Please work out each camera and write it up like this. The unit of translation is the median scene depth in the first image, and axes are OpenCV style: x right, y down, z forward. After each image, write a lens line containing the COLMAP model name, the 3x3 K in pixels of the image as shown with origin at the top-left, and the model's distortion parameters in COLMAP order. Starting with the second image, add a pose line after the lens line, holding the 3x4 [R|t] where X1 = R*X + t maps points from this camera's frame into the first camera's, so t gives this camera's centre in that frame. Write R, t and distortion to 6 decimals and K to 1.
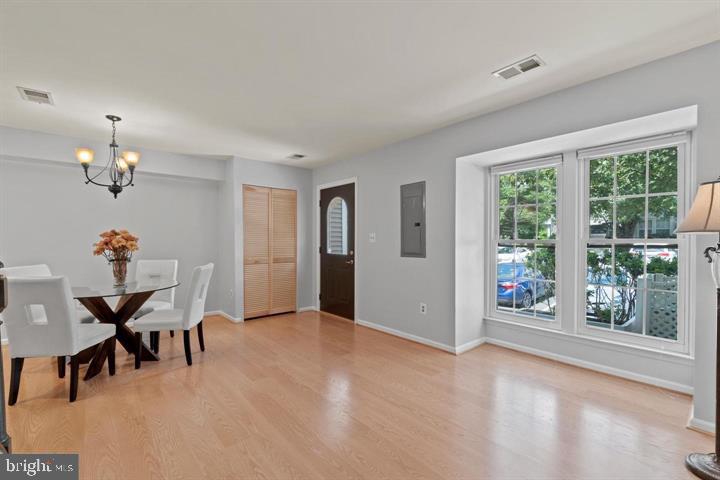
lens RADIAL K [[316.1, 0, 357.8], [0, 316.1, 242.1], [0, 0, 1]] dist [-0.002042, -0.000041]
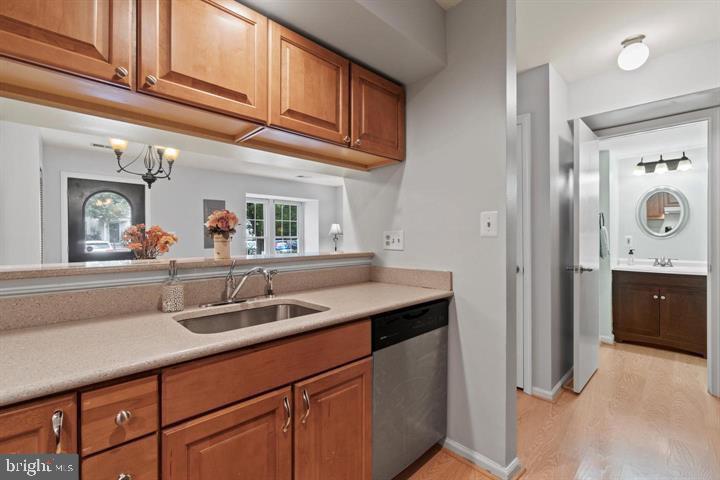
lens RADIAL K [[311.2, 0, 360.9], [0, 311.2, 237.1], [0, 0, 1]] dist [-0.003504, -0.000063]
pose [[-0.059866, -0.000080, 0.998206, -1.399334], [0.011323, 0.999936, 0.000760, 0.001825], [-0.998142, 0.011348, -0.059861, 0.391191]]
